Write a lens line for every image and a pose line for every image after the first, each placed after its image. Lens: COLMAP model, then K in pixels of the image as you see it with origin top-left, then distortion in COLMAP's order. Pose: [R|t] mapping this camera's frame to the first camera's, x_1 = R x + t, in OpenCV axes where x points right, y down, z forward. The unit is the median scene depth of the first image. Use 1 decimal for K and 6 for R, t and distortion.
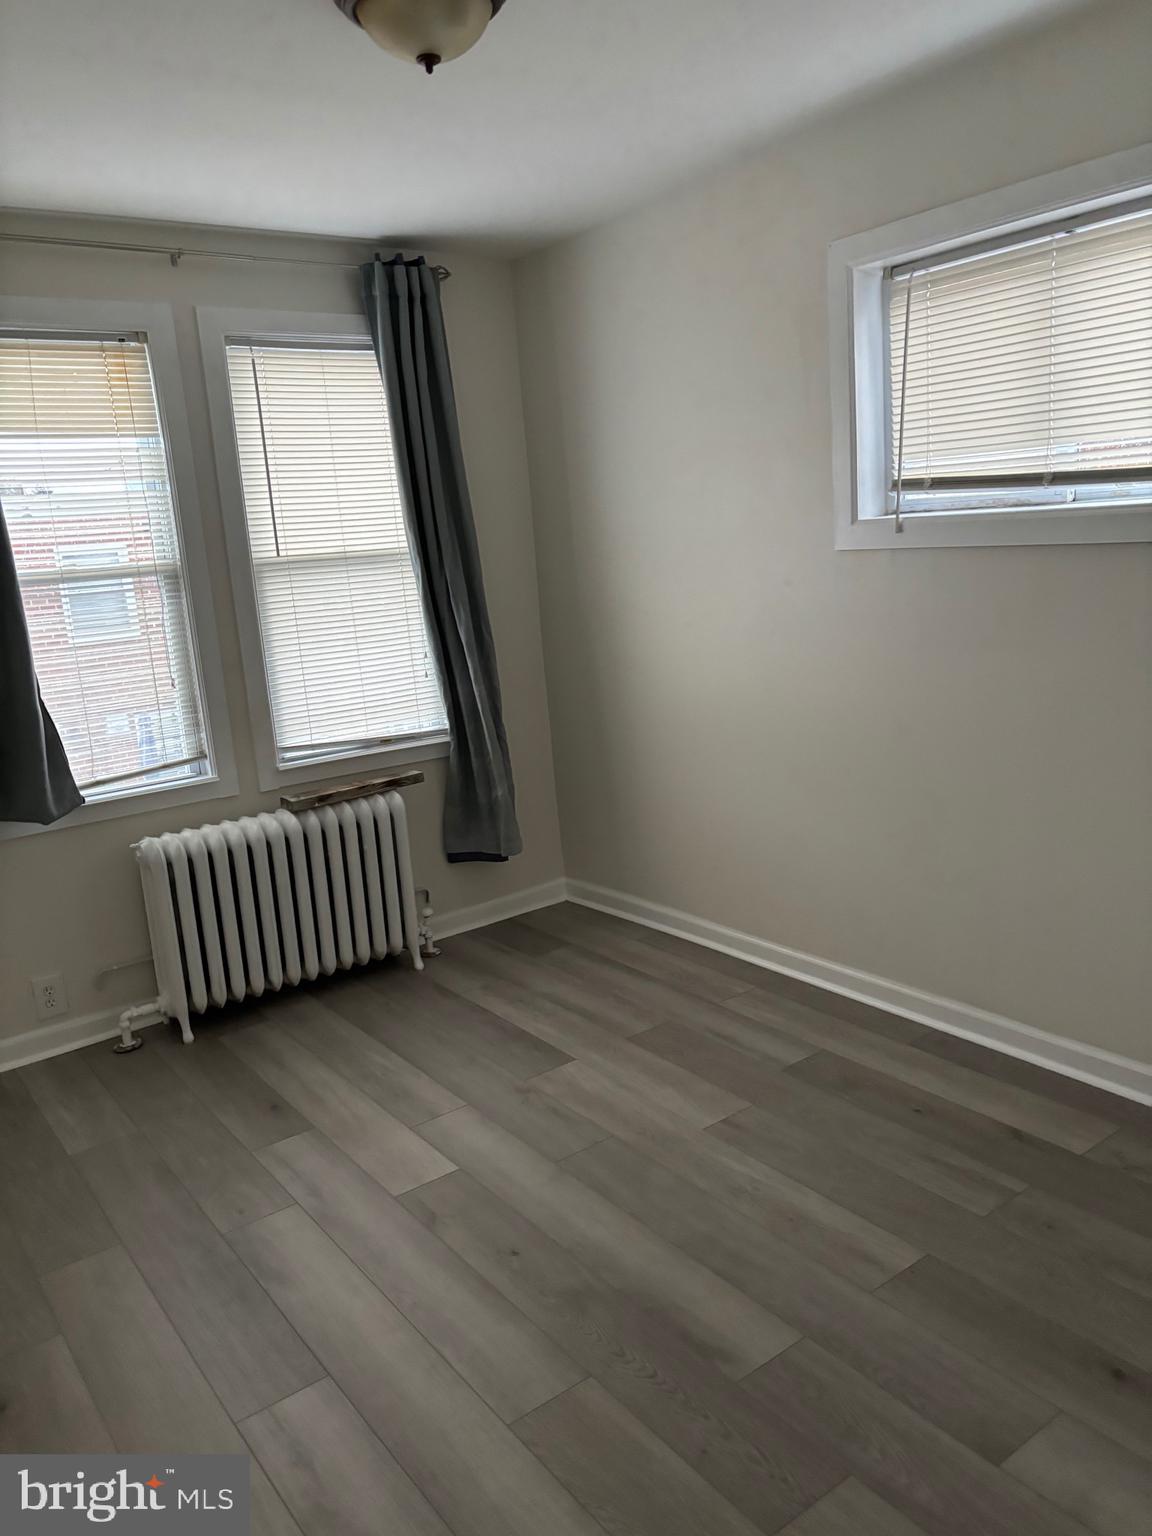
lens RADIAL K [[1162.9, 0, 582.7], [0, 1162.9, 765.1], [0, 0, 1]] dist [0.064540, -0.054534]
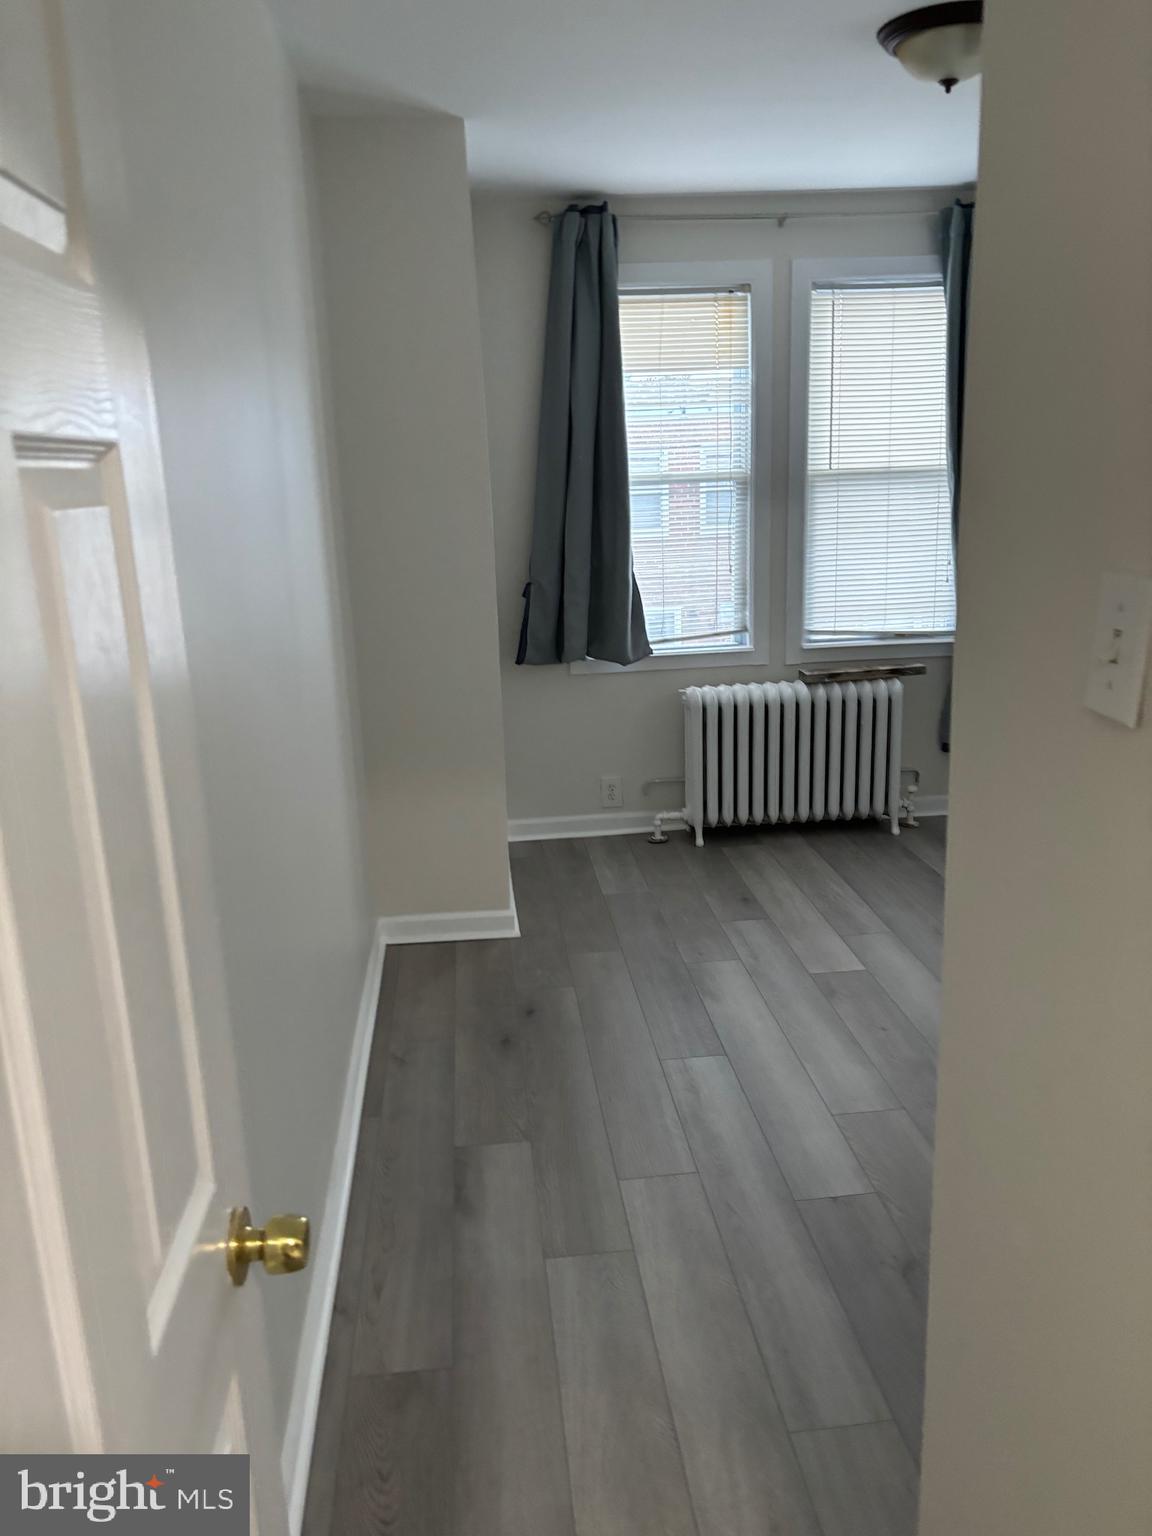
lens RADIAL K [[1171.5, 0, 576.0], [0, 1171.5, 768.0], [0, 0, 1]] dist [0.036716, -0.049093]
pose [[0.861256, 0.165632, -0.480421, 0.152964], [-0.126290, 0.985495, 0.113363, 0.019511], [0.492229, -0.036962, 0.869681, -0.191876]]
